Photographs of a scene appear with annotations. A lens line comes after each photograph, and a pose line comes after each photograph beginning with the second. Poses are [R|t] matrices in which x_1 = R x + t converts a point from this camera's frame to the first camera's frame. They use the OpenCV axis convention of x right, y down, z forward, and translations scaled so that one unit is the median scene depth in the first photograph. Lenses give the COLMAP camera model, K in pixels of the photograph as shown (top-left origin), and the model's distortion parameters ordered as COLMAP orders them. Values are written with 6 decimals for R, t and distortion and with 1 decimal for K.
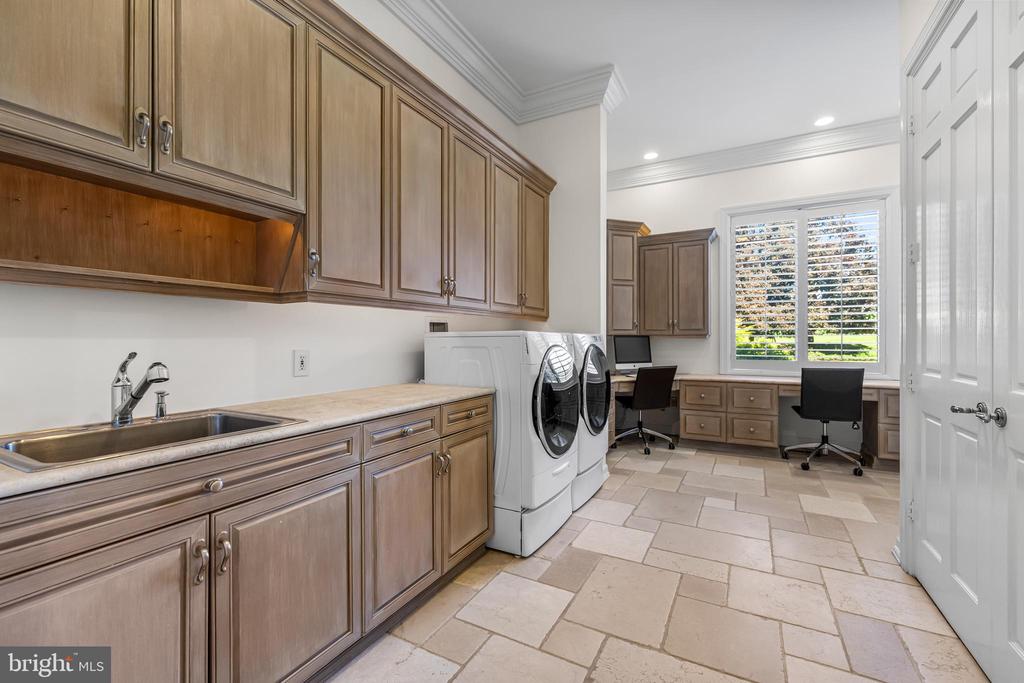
lens RADIAL K [[429.5, 0, 513.1], [0, 429.5, 340.1], [0, 0, 1]] dist [0.000490, -0.000075]
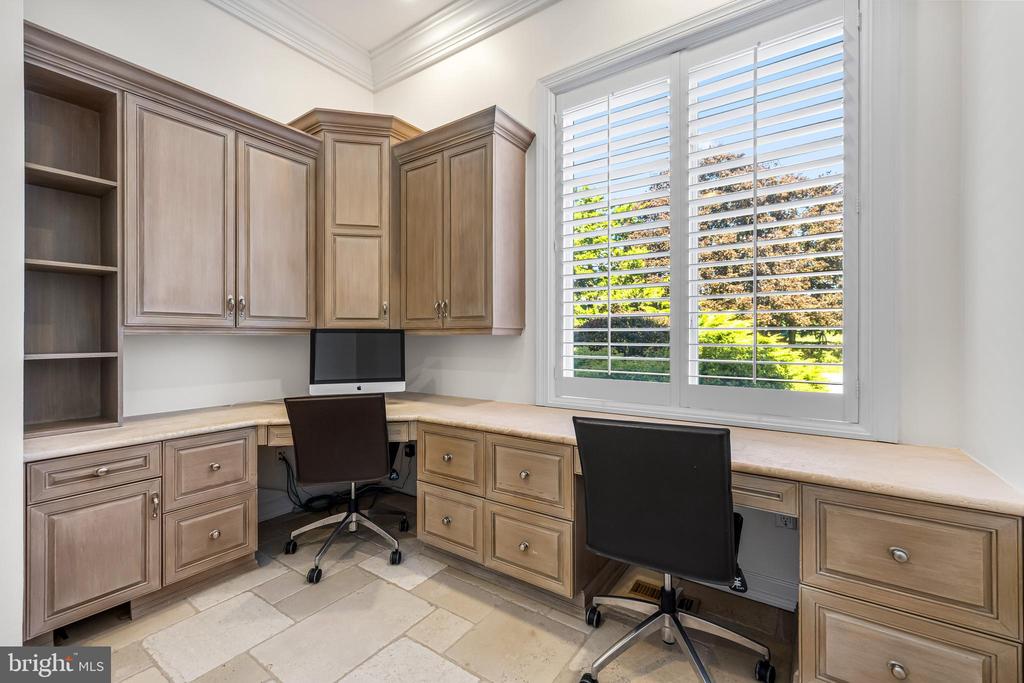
lens RADIAL K [[429.5, 0, 512.9], [0, 429.5, 339.3], [0, 0, 1]] dist [0.000490, -0.000075]
pose [[0.994645, 0.001300, -0.103345, 0.539490], [-0.001165, 0.999998, 0.001364, 0.000770], [0.103347, -0.001237, 0.994645, 0.523221]]
